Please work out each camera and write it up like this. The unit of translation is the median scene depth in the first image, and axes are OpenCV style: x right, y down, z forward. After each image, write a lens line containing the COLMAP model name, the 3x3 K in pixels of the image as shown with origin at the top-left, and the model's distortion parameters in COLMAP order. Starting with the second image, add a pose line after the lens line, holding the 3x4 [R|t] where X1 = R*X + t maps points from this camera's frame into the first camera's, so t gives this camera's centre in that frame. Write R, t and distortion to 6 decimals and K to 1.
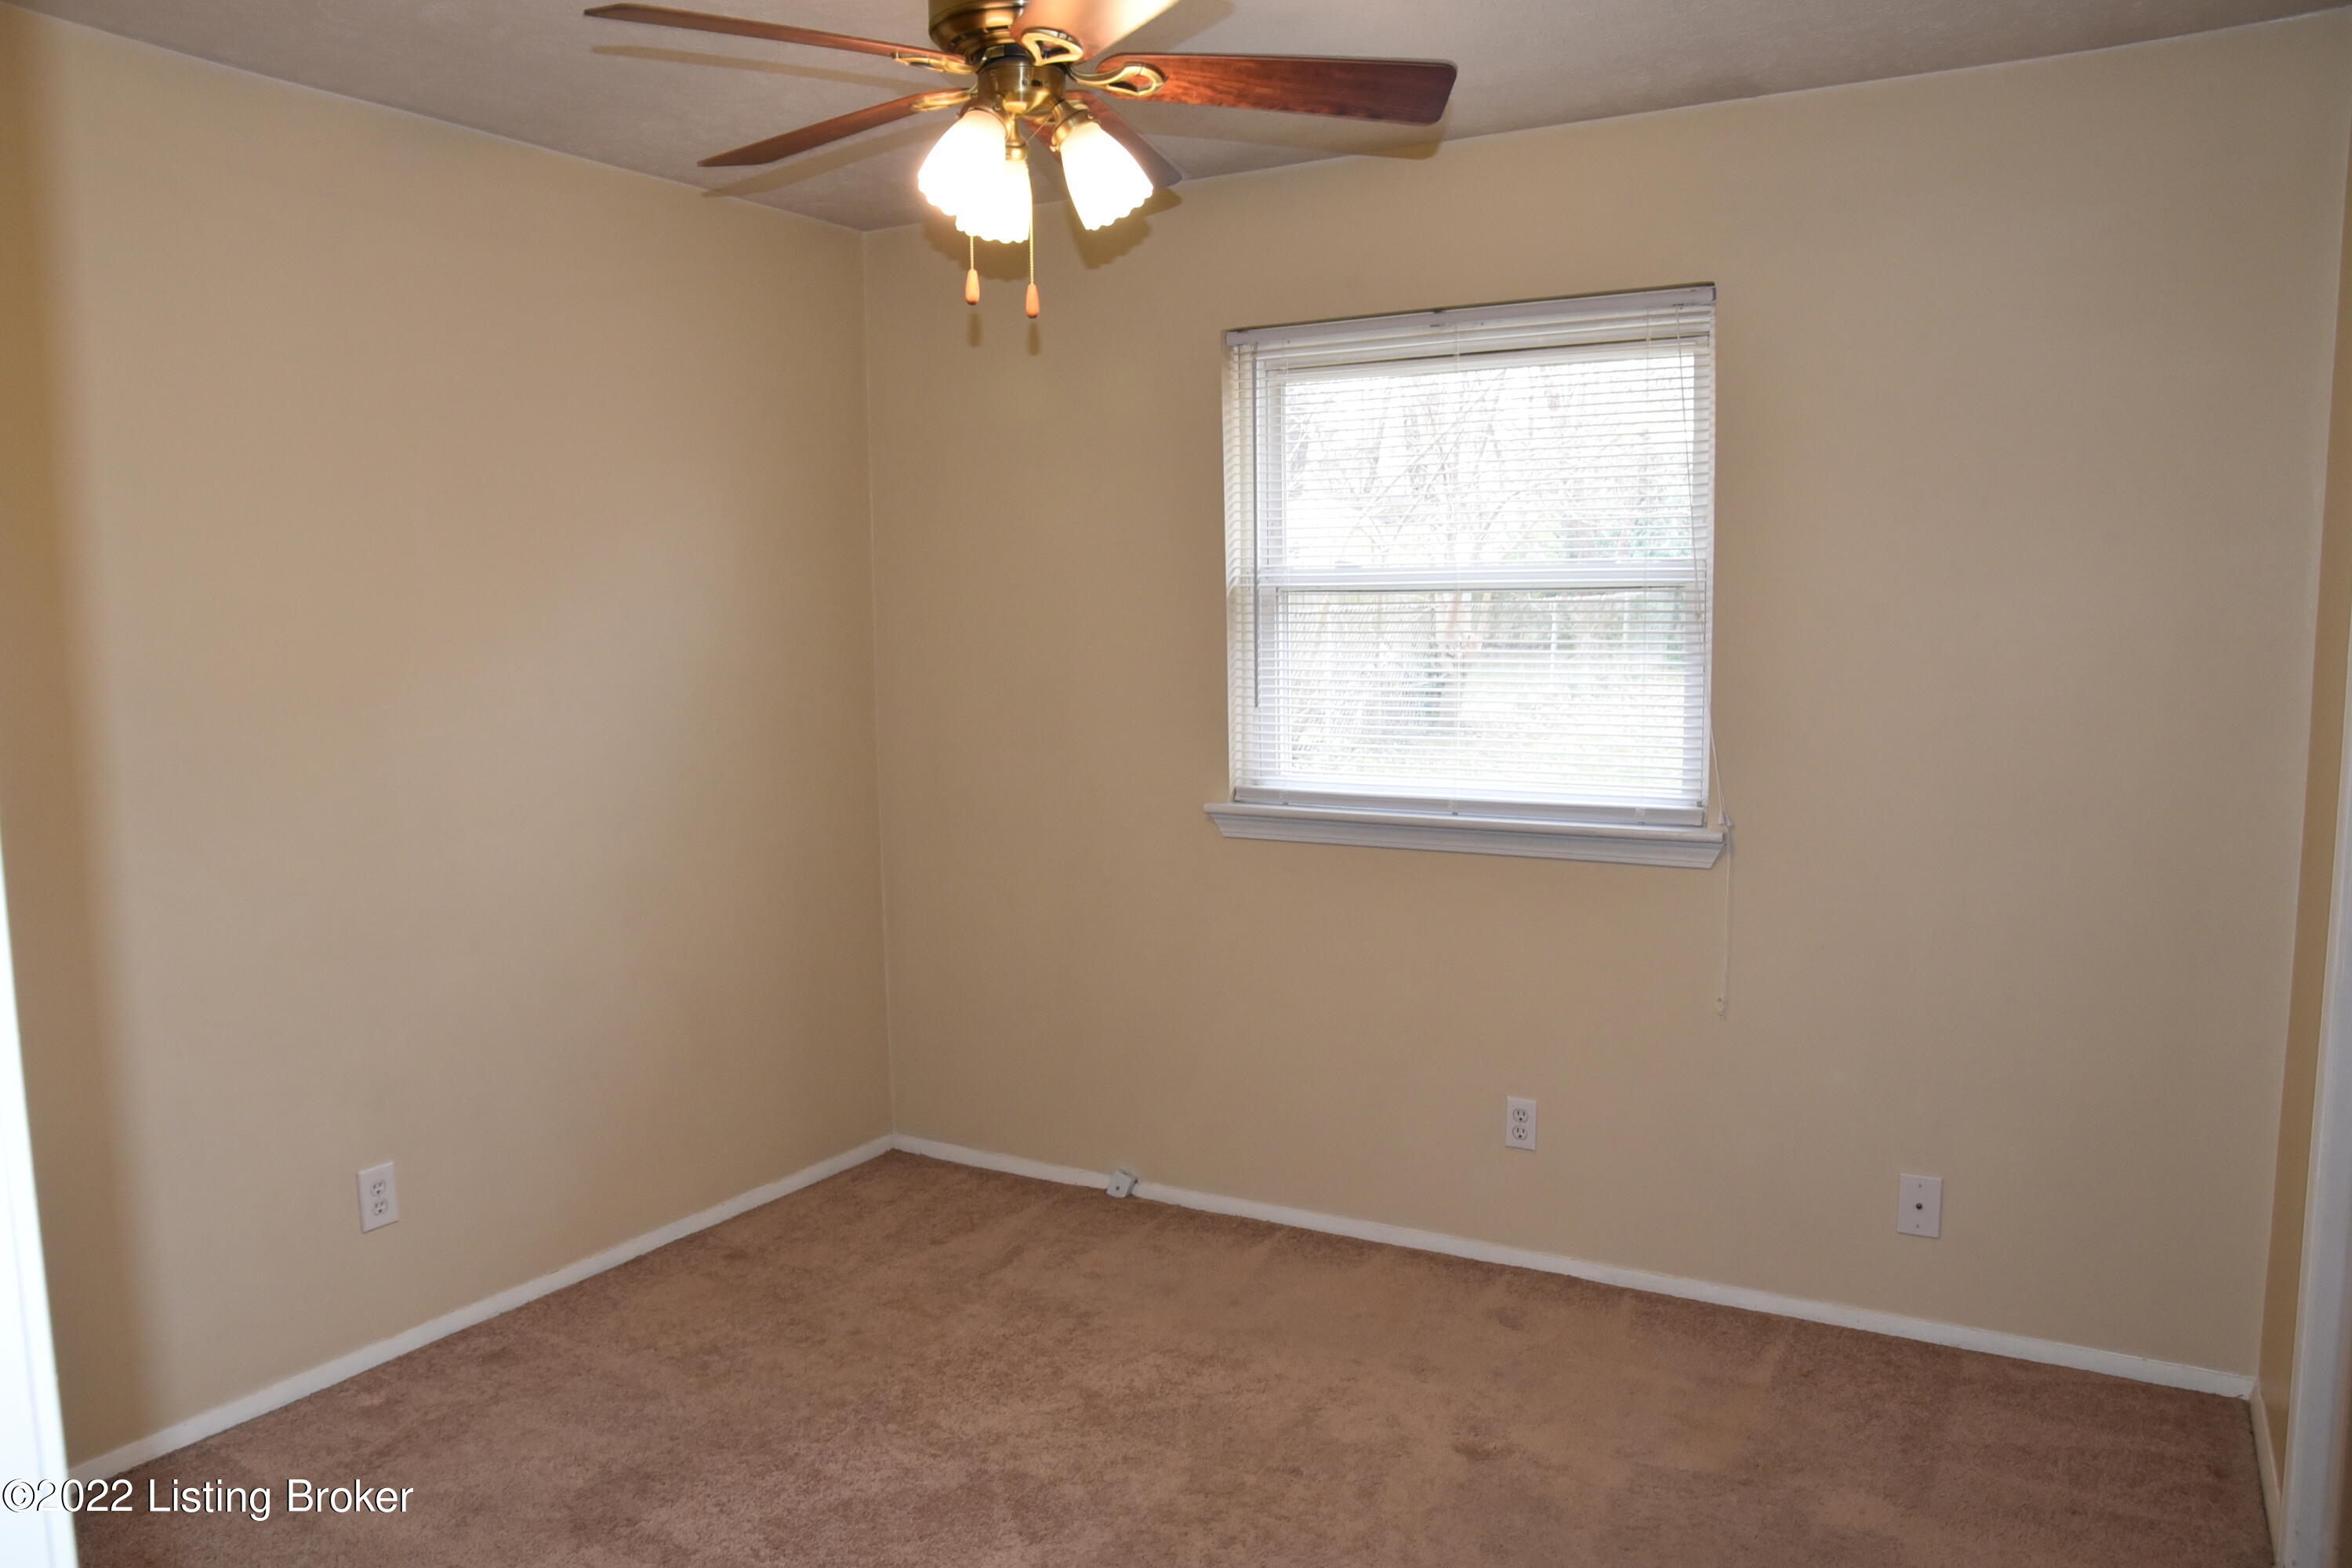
lens RADIAL K [[1638.0, 0, 1149.0], [0, 1638.0, 791.8], [0, 0, 1]] dist [-0.117696, 0.085710]
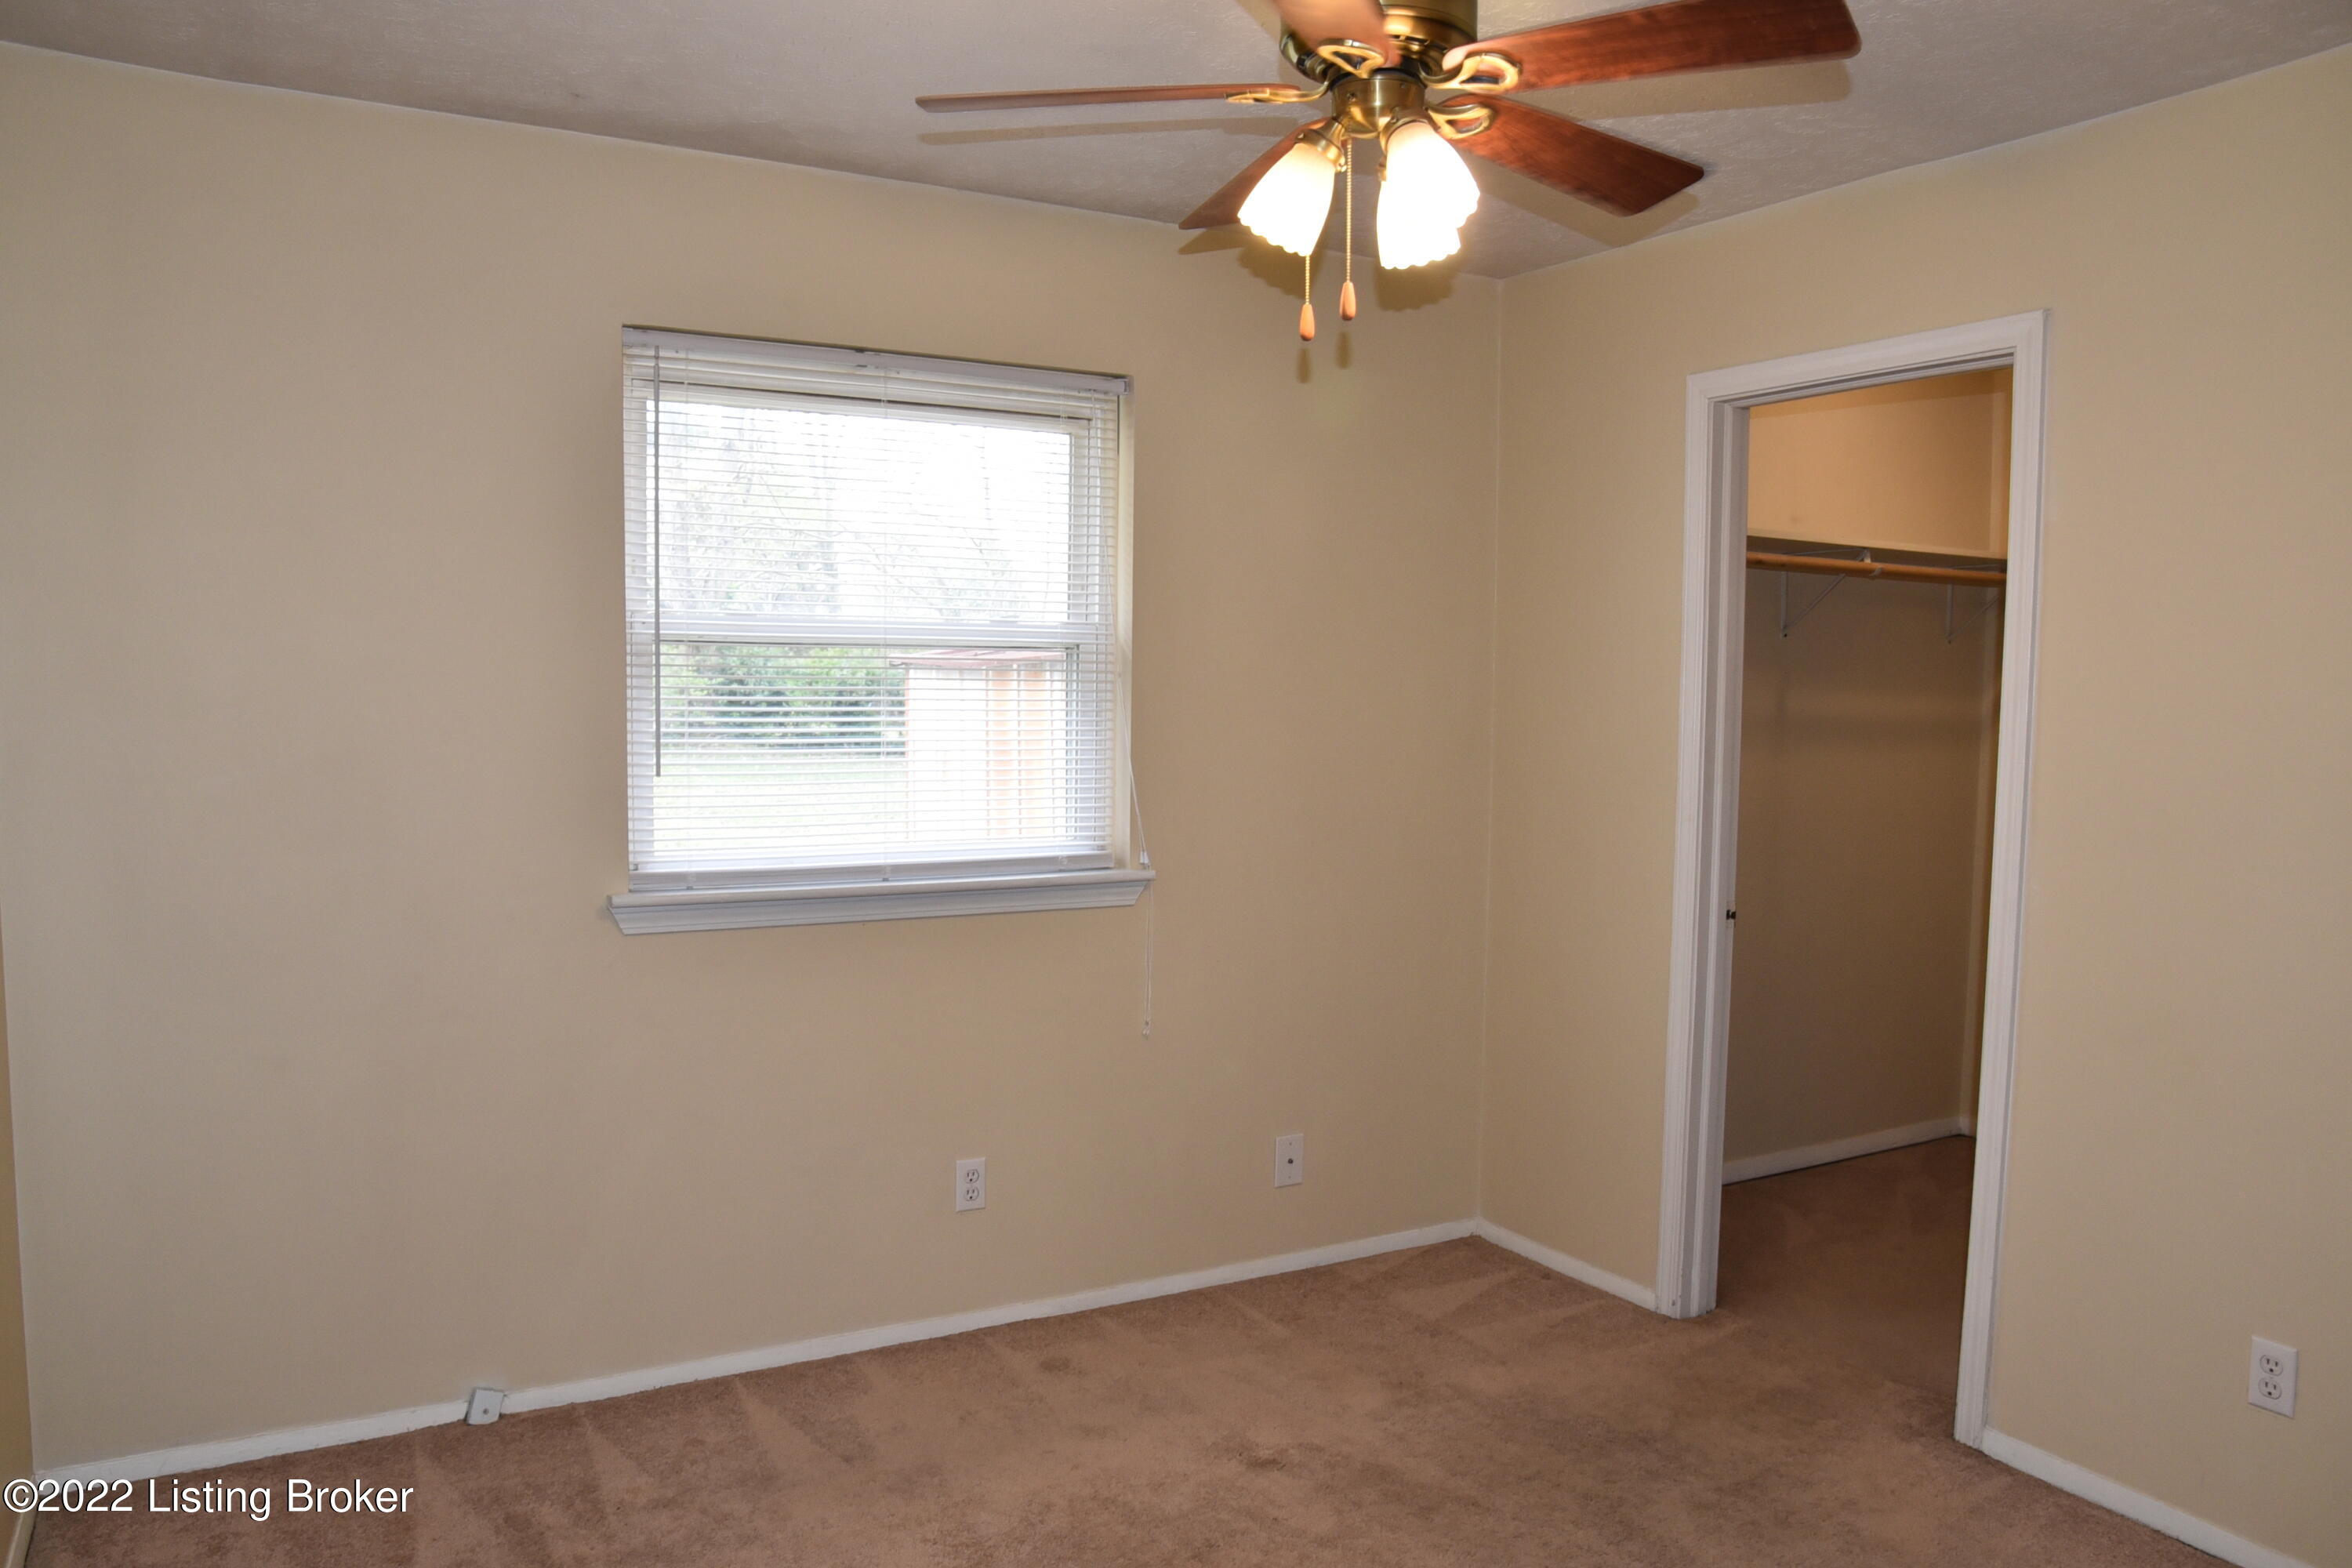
lens RADIAL K [[1638.0, 0, 1149.0], [0, 1638.0, 791.8], [0, 0, 1]] dist [-0.117696, 0.085710]
pose [[0.519733, -0.040933, 0.853347, -0.576239], [0.073255, 0.997308, 0.003223, -0.031197], [-0.851182, 0.060837, 0.521333, 0.391357]]
